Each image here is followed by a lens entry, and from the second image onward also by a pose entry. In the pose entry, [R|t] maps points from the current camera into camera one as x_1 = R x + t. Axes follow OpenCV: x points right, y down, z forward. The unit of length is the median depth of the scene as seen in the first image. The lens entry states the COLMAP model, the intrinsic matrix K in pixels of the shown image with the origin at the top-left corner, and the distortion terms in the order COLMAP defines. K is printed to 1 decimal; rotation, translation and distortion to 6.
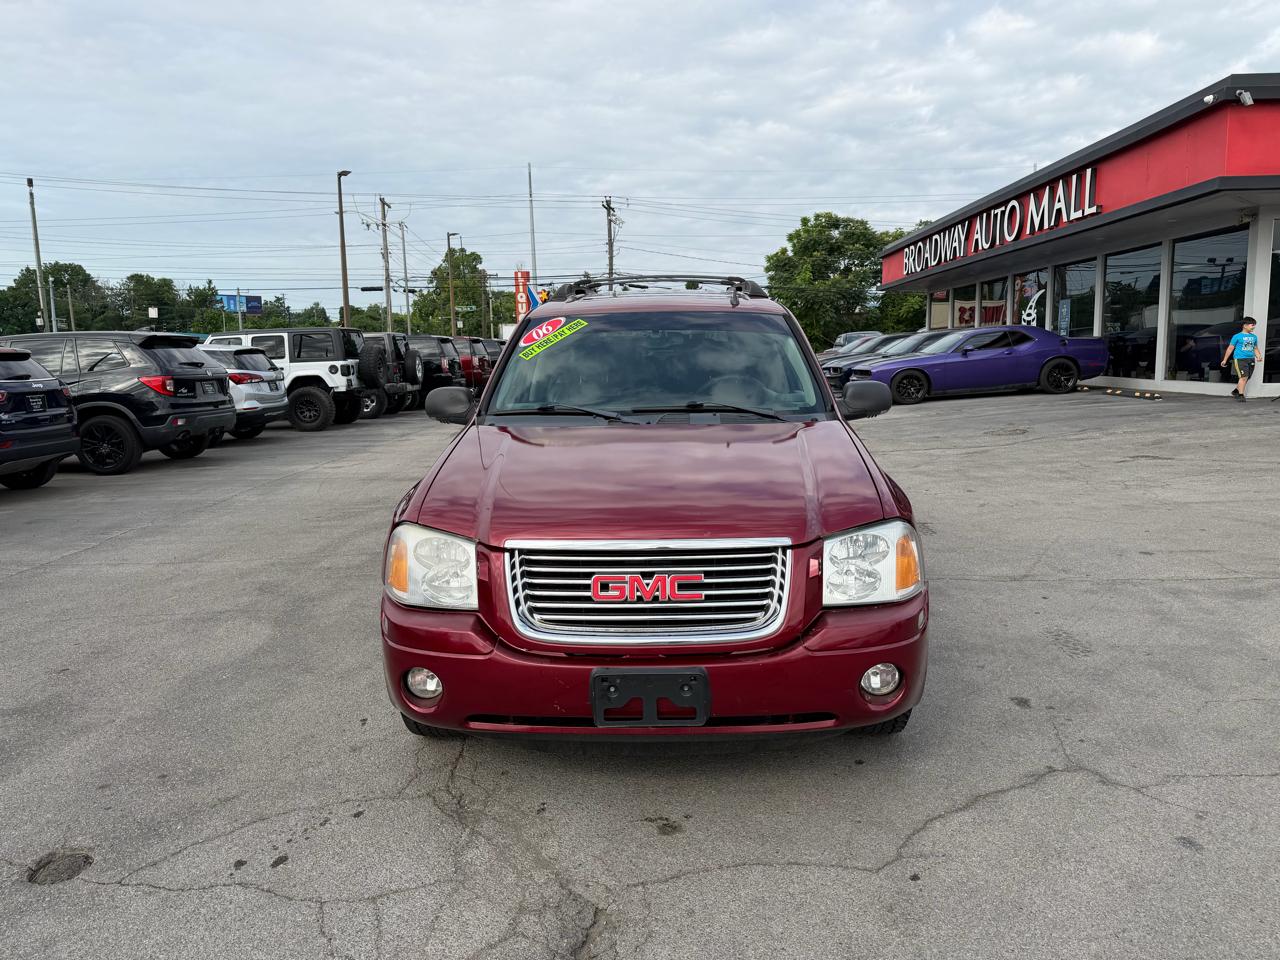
lens RADIAL K [[903.3, 0, 653.9], [0, 903.3, 483.9], [0, 0, 1]] dist [0.030640, -0.036667]
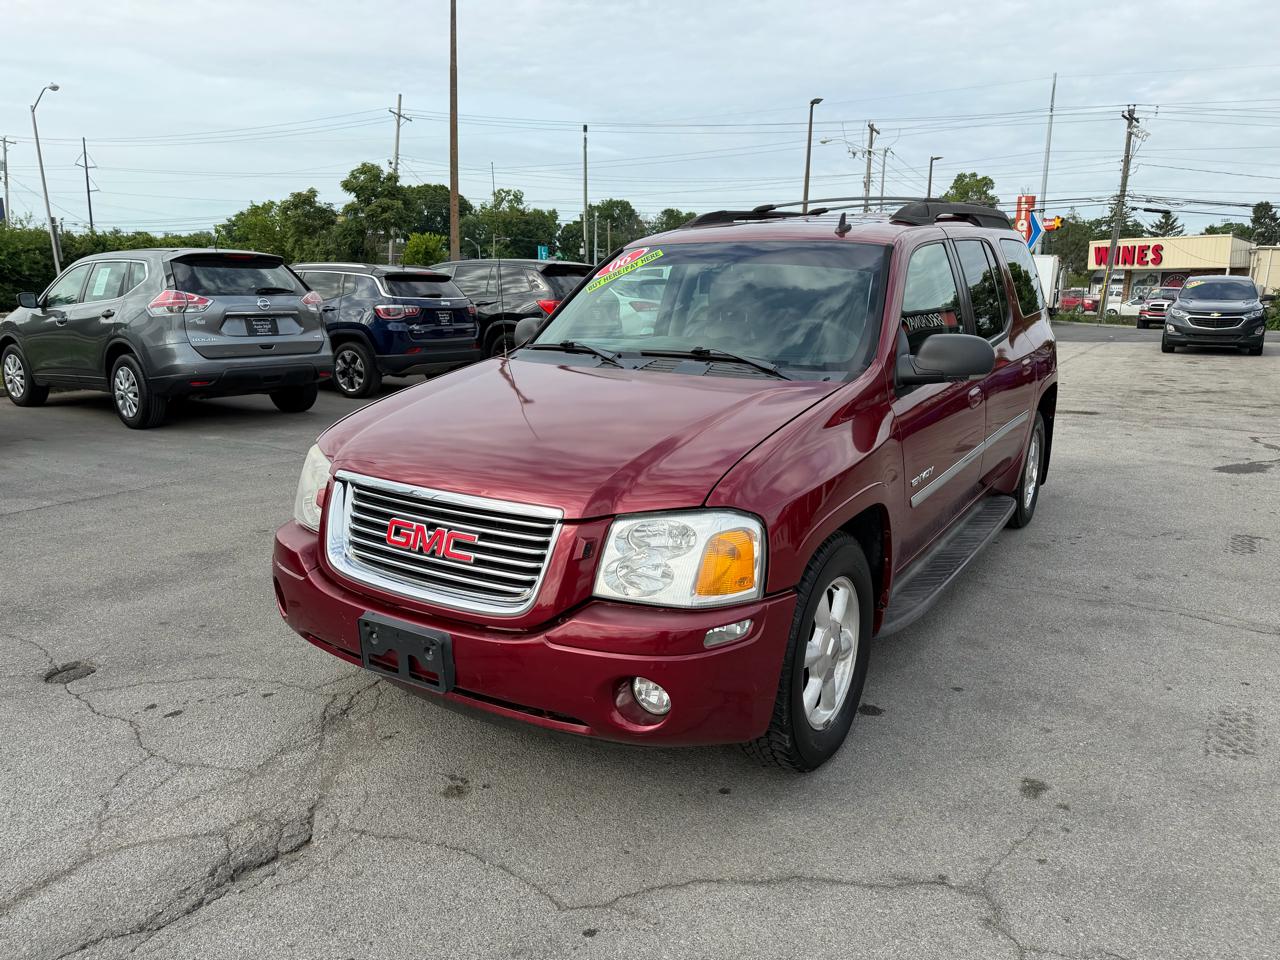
lens RADIAL K [[903.3, 0, 646.7], [0, 903.3, 482.1], [0, 0, 1]] dist [0.030640, -0.036667]
pose [[0.852117, 0.137331, -0.505011, 0.449303], [-0.100922, 0.989964, 0.098919, -0.042070], [0.513528, -0.033324, 0.857425, 0.208785]]
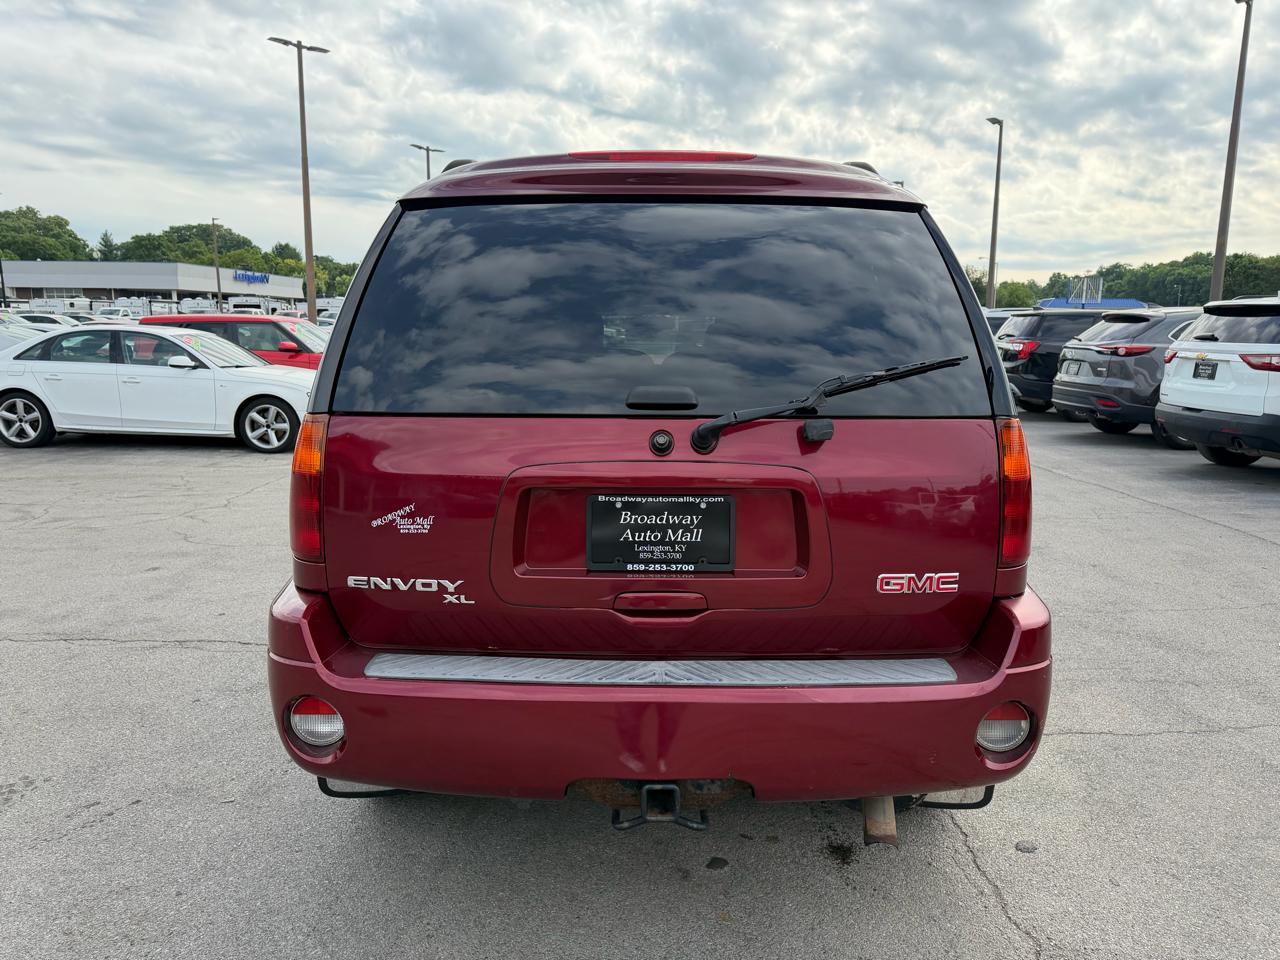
lens RADIAL K [[903.3, 0, 644.9], [0, 903.3, 491.3], [0, 0, 1]] dist [0.030640, -0.036667]
pose [[-0.999935, 0.007197, -0.008840, 0.030293], [0.003997, 0.947621, 0.319373, -0.356573], [0.010675, 0.319317, -0.947588, 2.379152]]
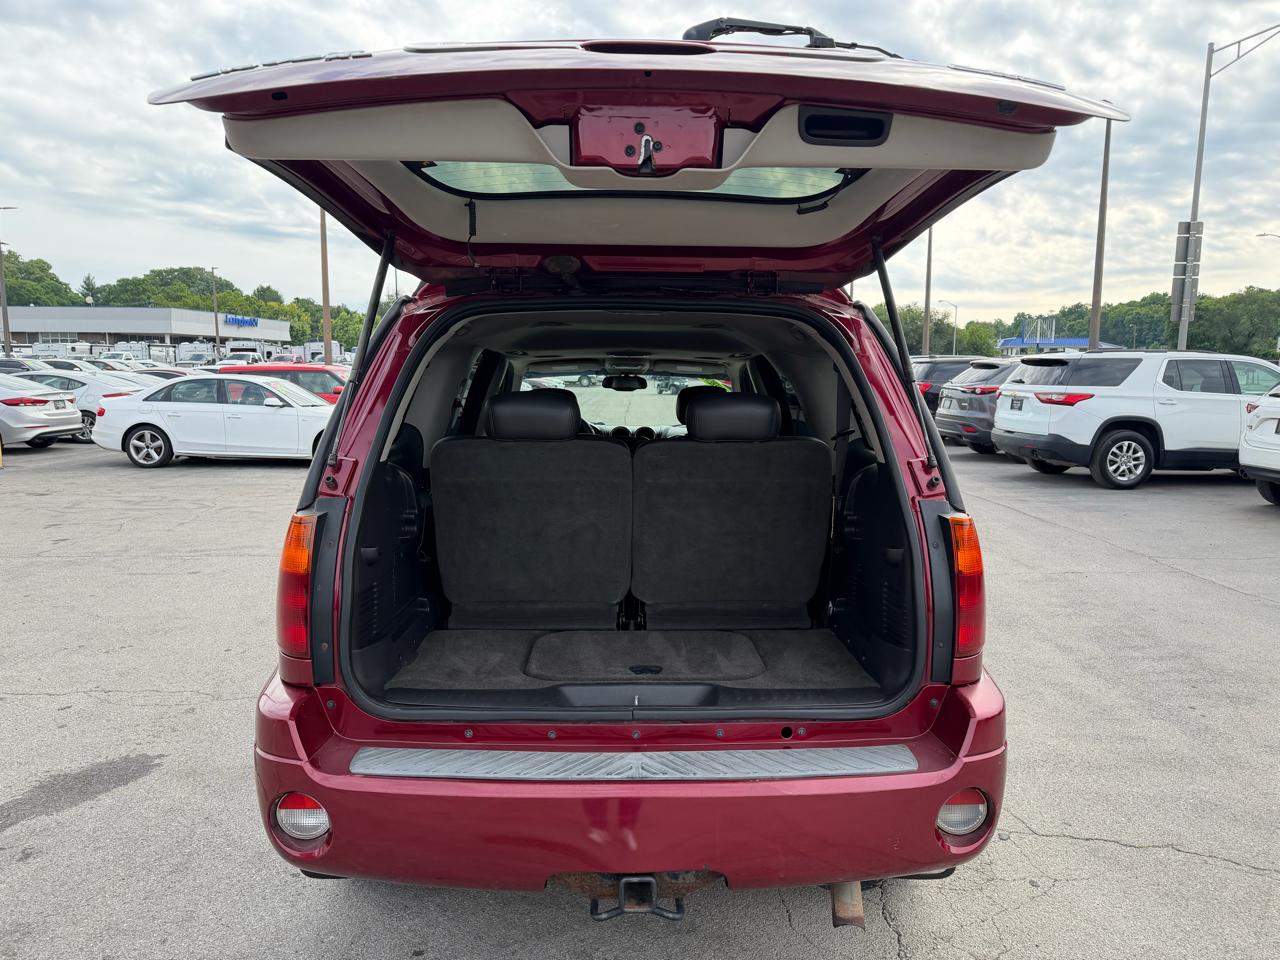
lens RADIAL K [[903.3, 0, 651.1], [0, 903.3, 483.1], [0, 0, 1]] dist [0.030640, -0.036667]
pose [[-0.999112, 0.014850, -0.039437, 0.037707], [0.003610, 0.962570, 0.271010, -0.514688], [0.041986, 0.270627, -0.961768, 3.236924]]
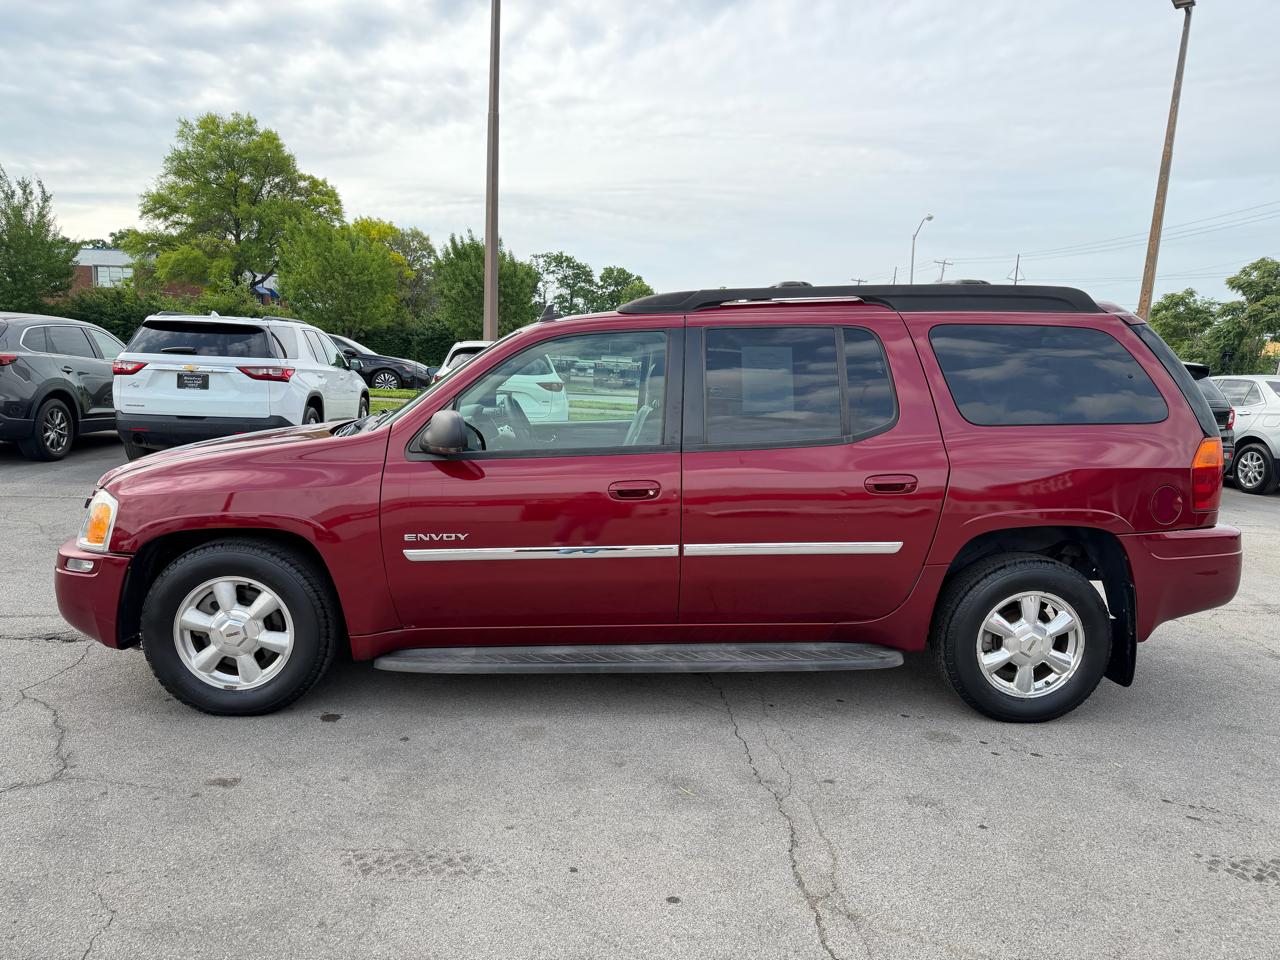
lens RADIAL K [[903.3, 0, 632.1], [0, 903.3, 473.4], [0, 0, 1]] dist [0.030640, -0.036667]
pose [[0.071757, 0.141424, -0.987345, 1.163313], [-0.185497, 0.974519, 0.126106, -0.207984], [0.980021, 0.174101, 0.096162, 1.172102]]
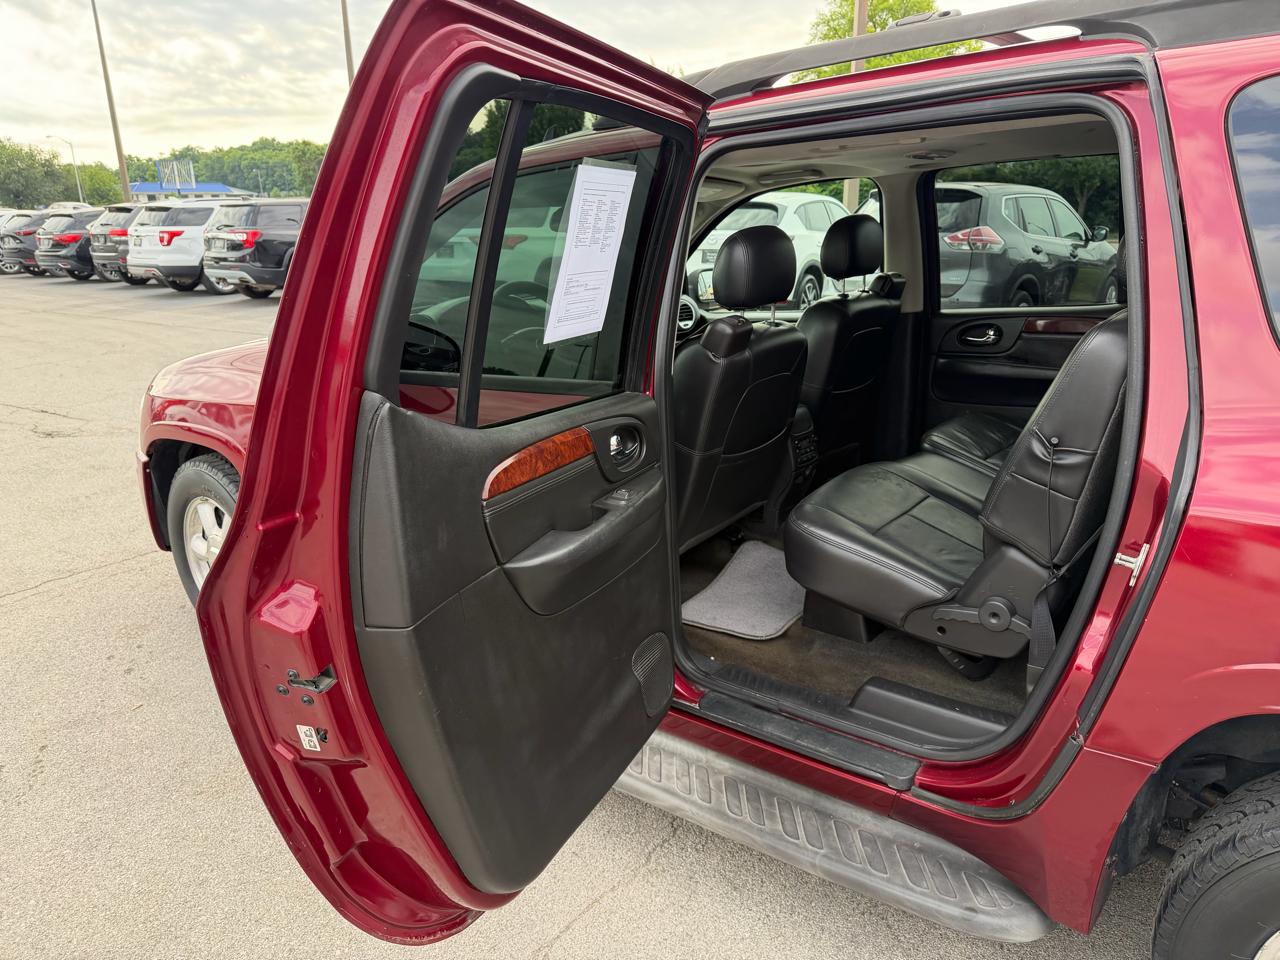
lens RADIAL K [[942.4, 0, 626.7], [0, 942.4, 426.3], [0, 0, 1]] dist [0.016410, -0.012401]
pose [[-0.620295, 0.203574, -0.757491, 0.640563], [-0.084857, 0.942648, 0.322823, -0.400529], [0.779765, 0.264523, -0.567445, 2.468815]]
